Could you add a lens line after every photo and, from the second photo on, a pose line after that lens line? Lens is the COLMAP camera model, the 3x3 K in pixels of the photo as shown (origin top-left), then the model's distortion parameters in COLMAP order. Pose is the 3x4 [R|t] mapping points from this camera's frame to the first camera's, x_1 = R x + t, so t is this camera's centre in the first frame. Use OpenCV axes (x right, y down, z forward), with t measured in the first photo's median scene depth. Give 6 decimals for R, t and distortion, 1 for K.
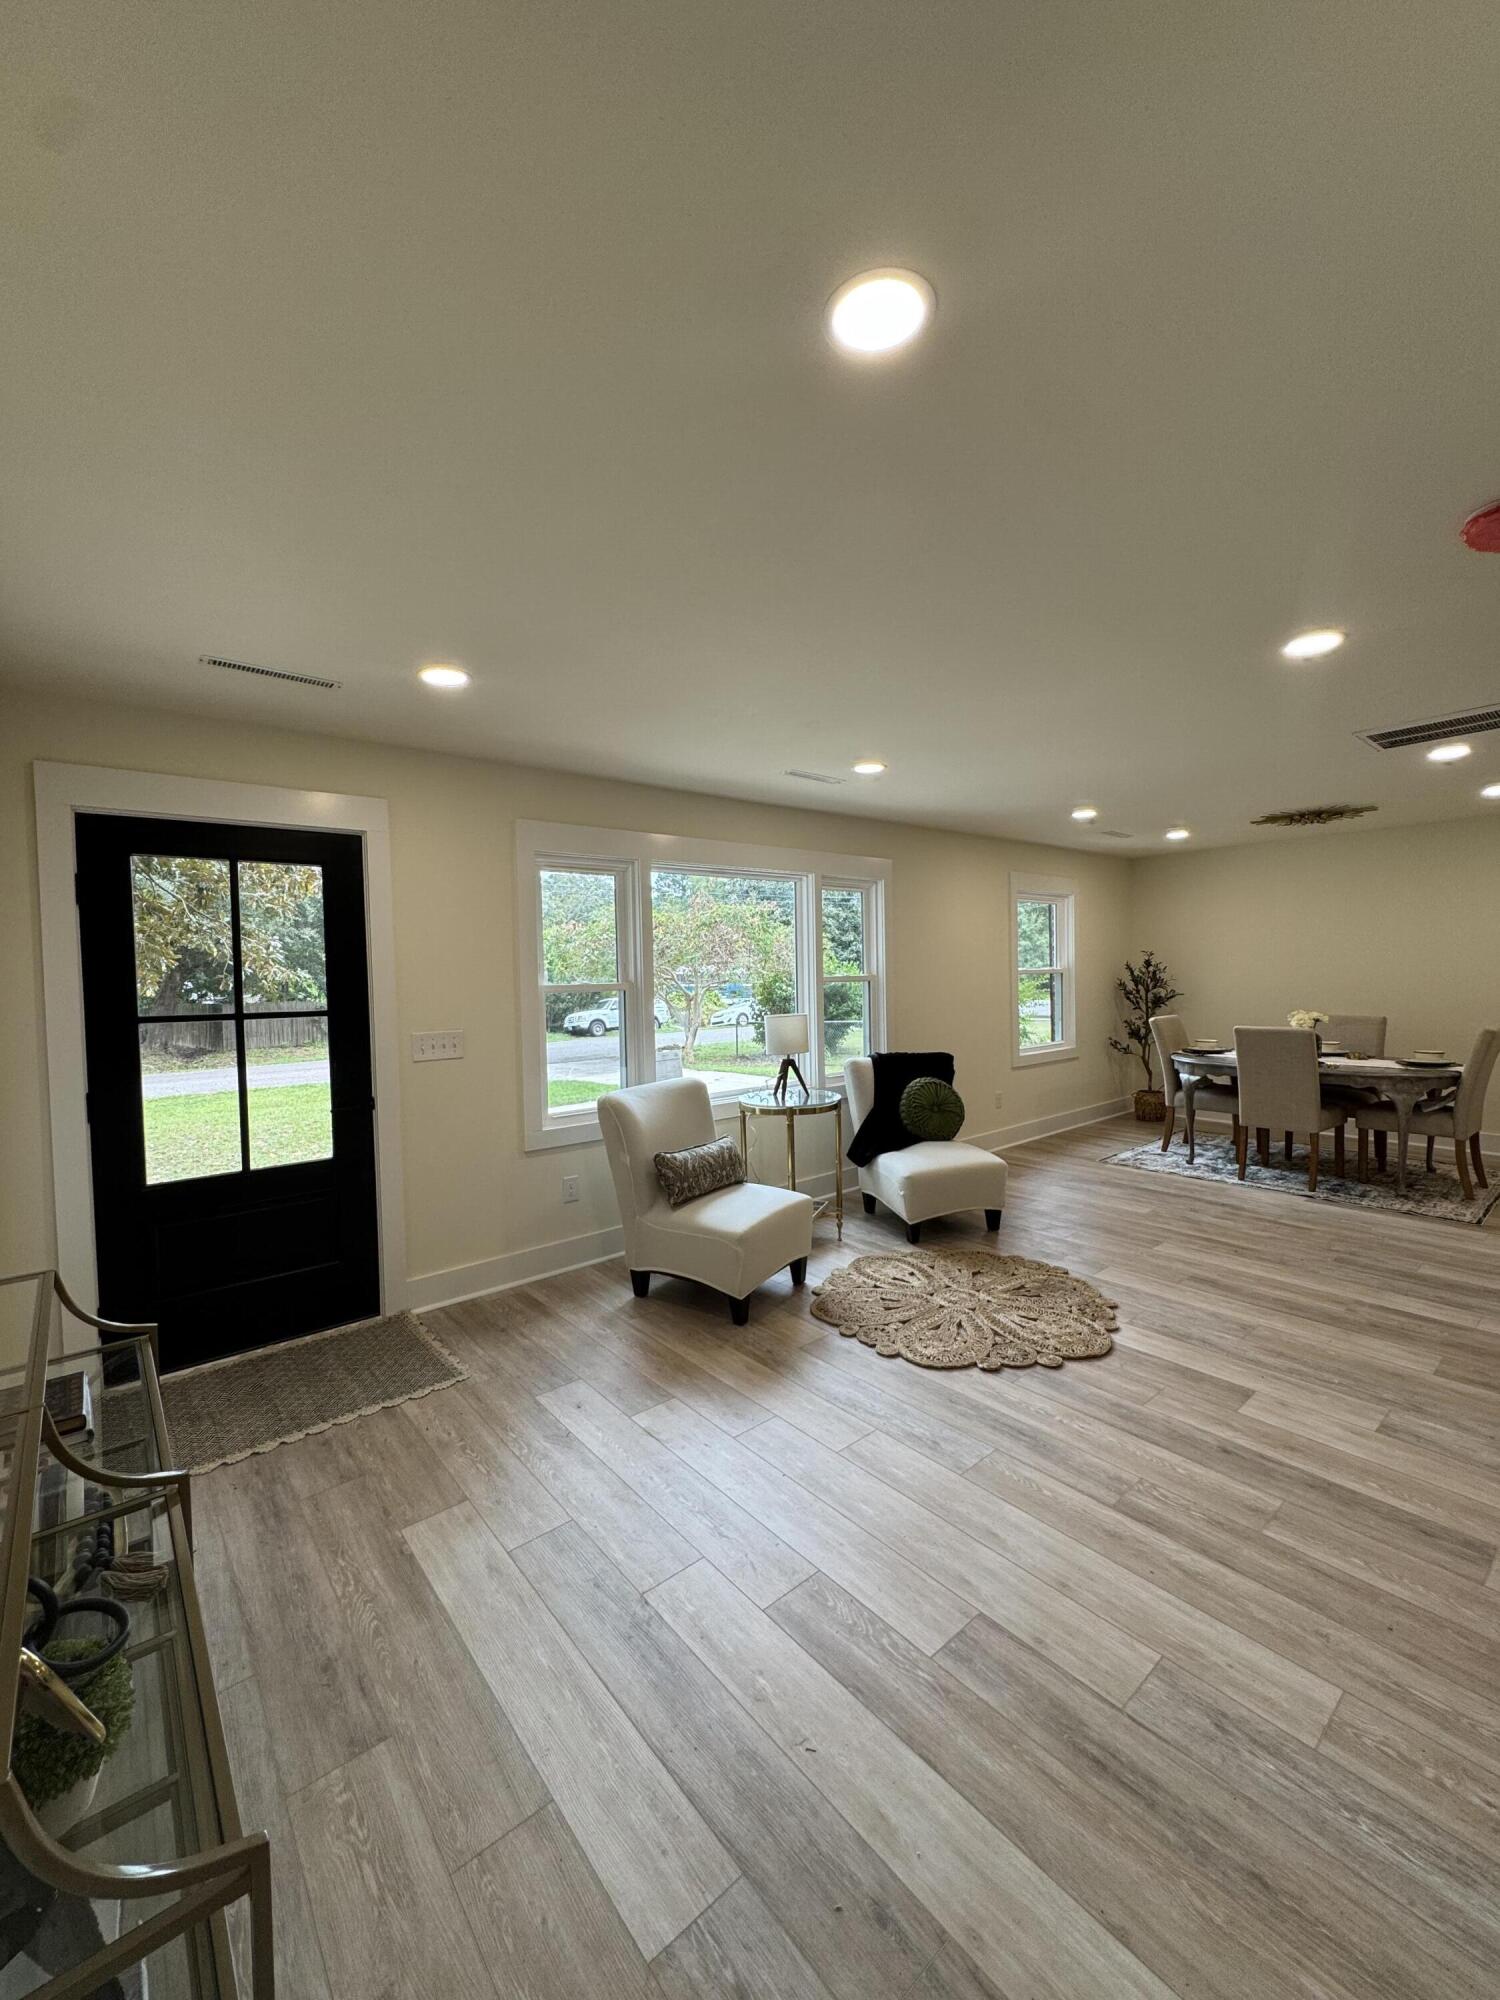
lens RADIAL K [[801.4, 0, 750.0], [0, 801.4, 1000.0], [0, 0, 1]] dist [-0.000994, 0.000283]
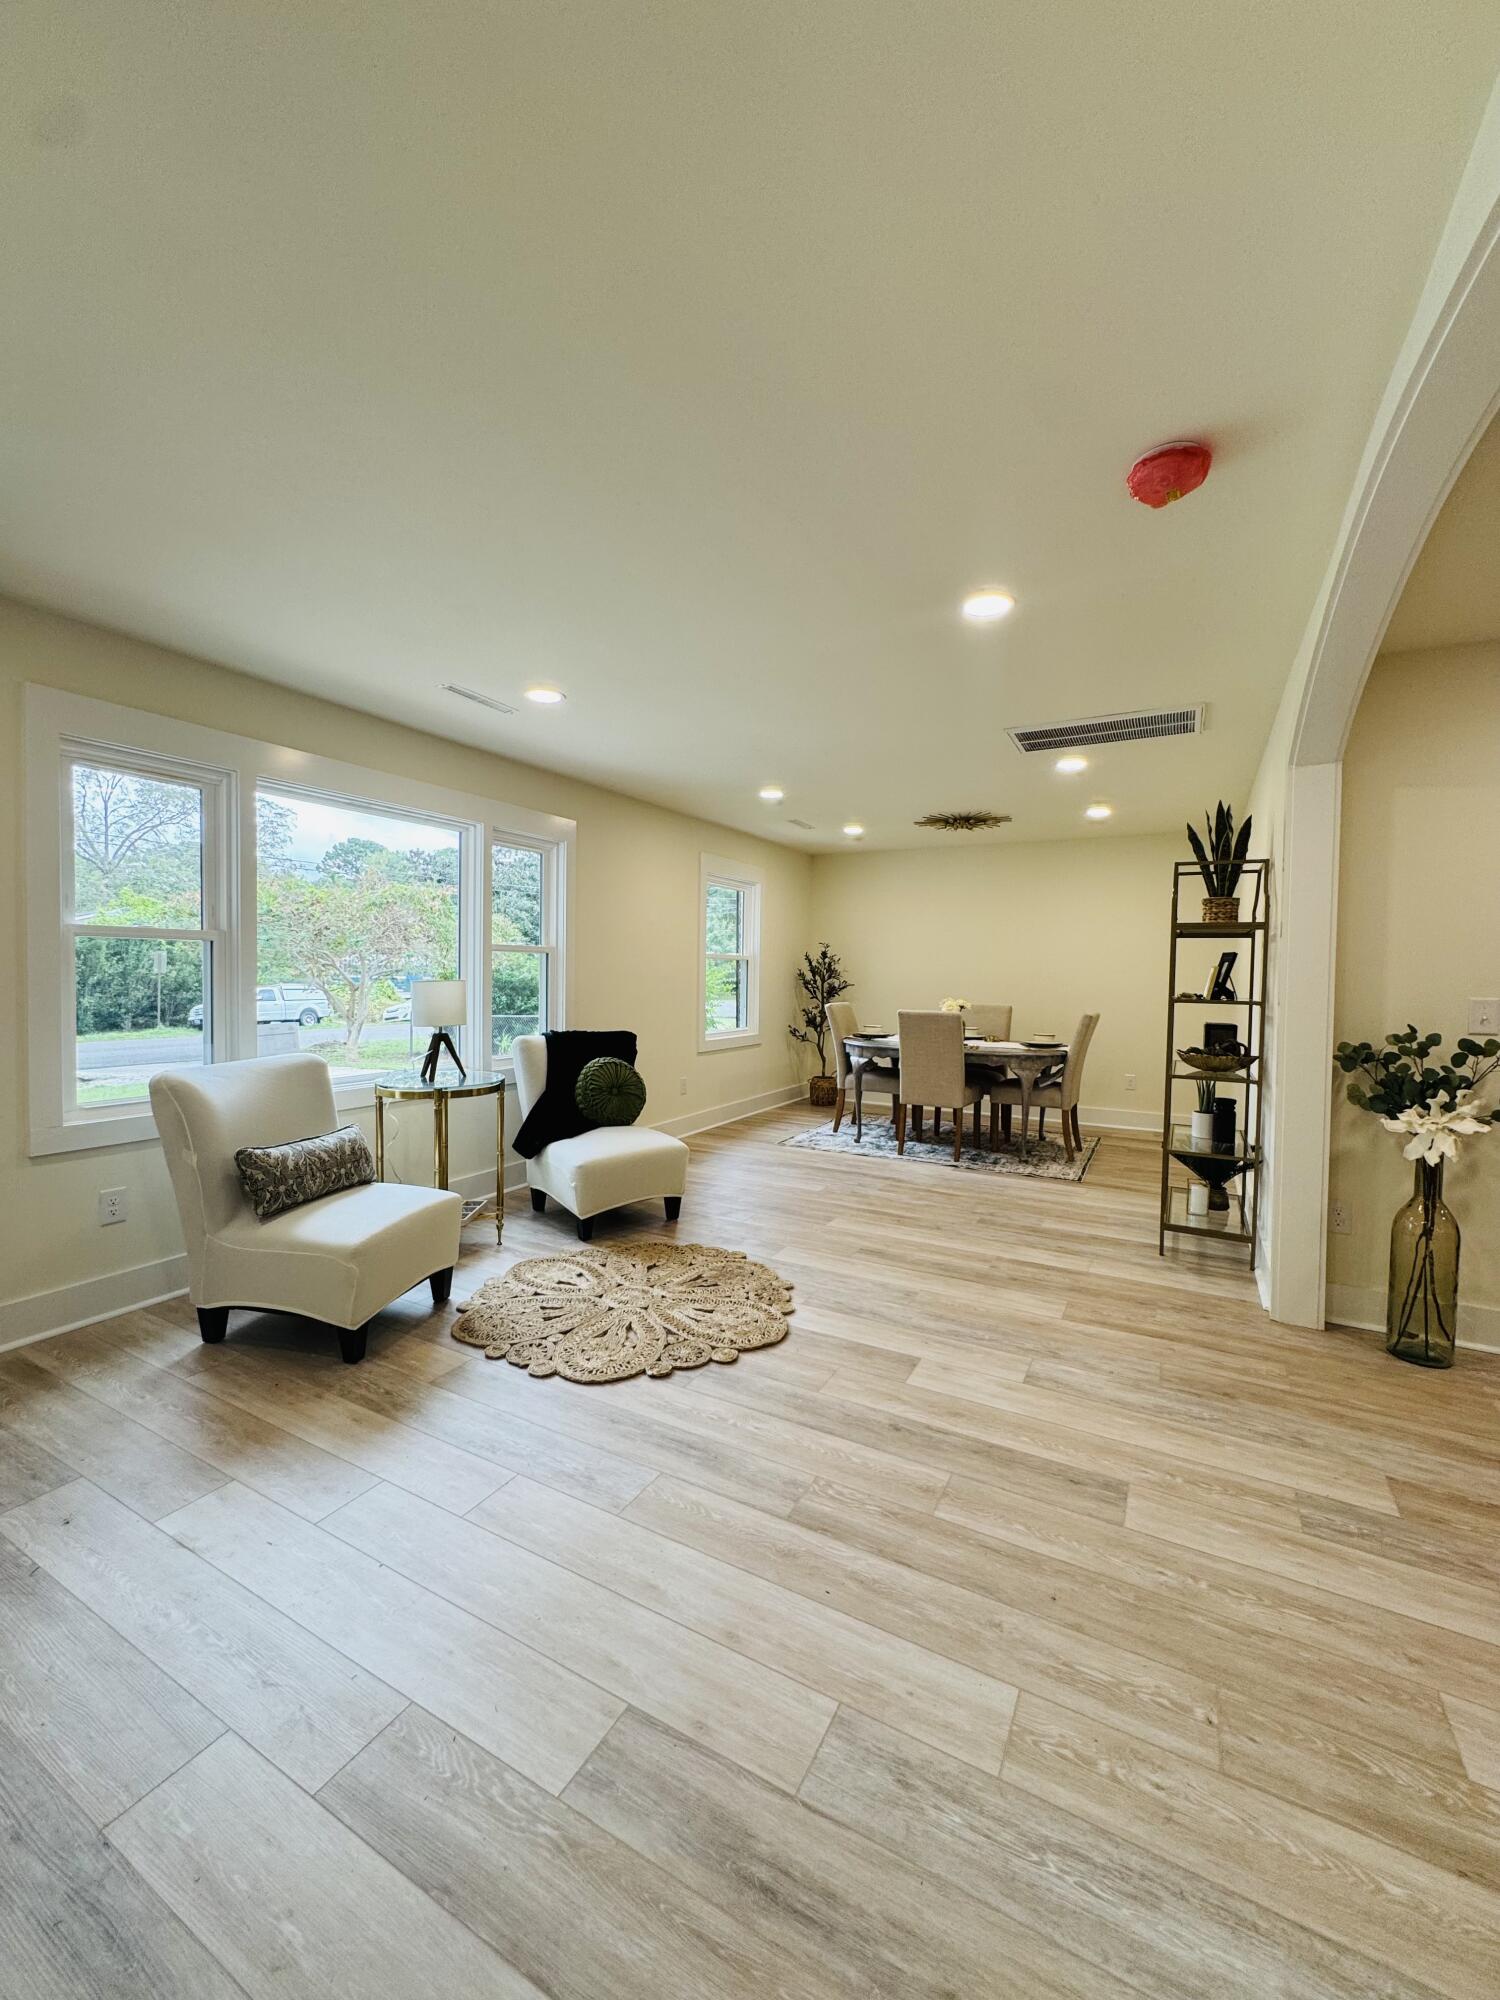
lens RADIAL K [[801.4, 0, 750.0], [0, 801.4, 1000.0], [0, 0, 1]] dist [-0.000994, 0.000283]
pose [[0.930512, 0.022783, 0.365551, 0.053338], [-0.021874, 0.999739, -0.006628, 0.047781], [-0.365607, -0.001828, 0.930768, 0.130250]]
